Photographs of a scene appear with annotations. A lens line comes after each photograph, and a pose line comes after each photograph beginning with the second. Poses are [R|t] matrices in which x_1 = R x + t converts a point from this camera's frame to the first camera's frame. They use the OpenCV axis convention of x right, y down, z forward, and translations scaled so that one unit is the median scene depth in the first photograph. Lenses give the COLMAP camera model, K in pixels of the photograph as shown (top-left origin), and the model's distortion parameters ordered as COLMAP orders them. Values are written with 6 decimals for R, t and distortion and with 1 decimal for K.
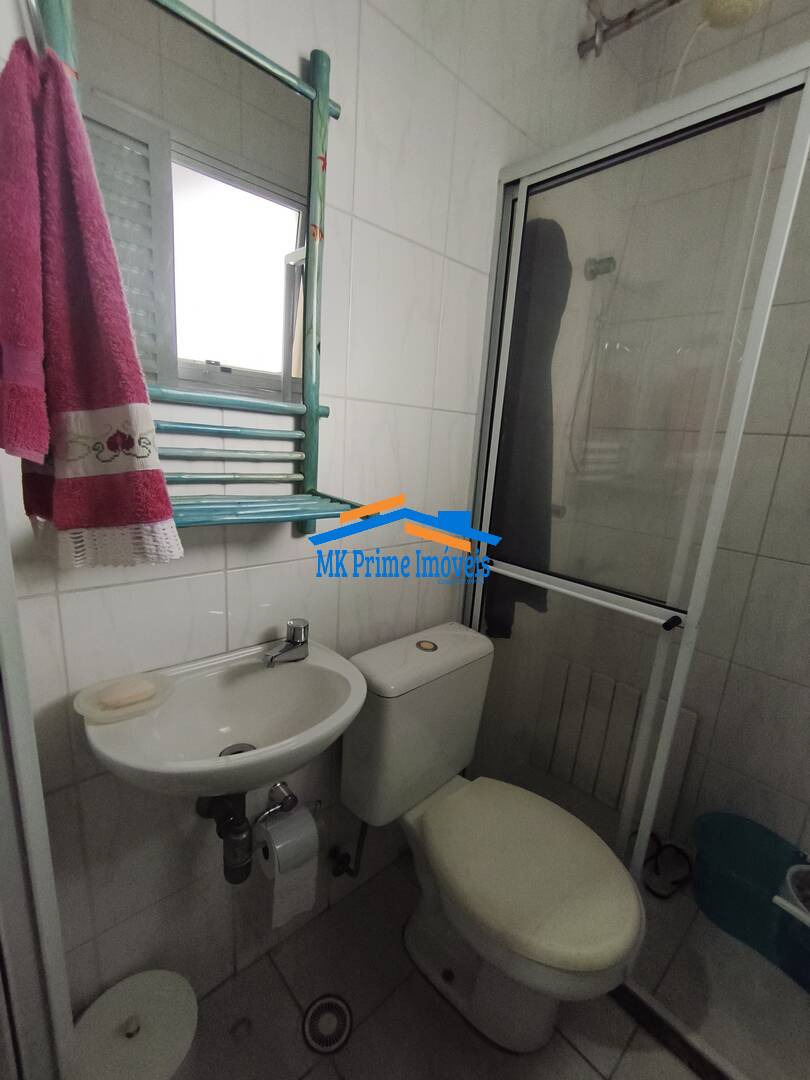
lens RADIAL K [[483.6, 0, 412.9], [0, 483.6, 545.9], [0, 0, 1]] dist [-0.000166, 0.001634]
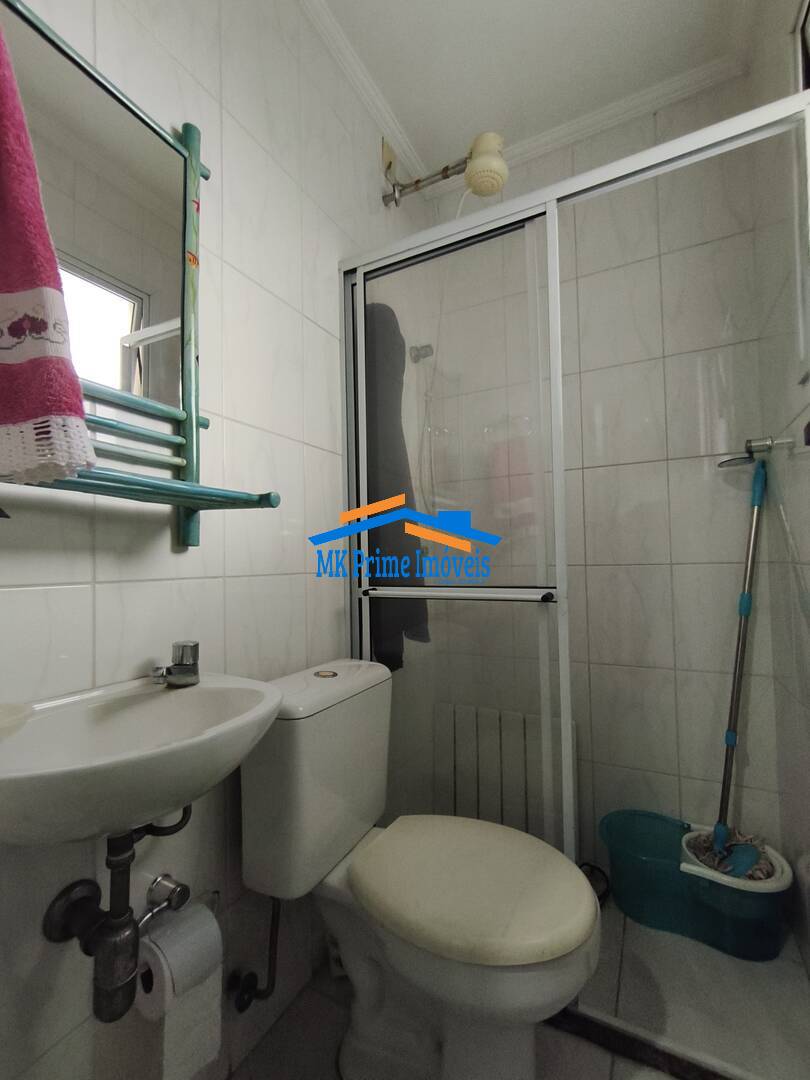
lens RADIAL K [[485.9, 0, 412.5], [0, 485.9, 546.4], [0, 0, 1]] dist [0.000361, 0.001274]
pose [[0.935827, -0.076761, 0.343998, -0.131095], [0.163552, 0.959131, -0.230910, 0.237592], [-0.312215, 0.272353, 0.910135, 0.030304]]
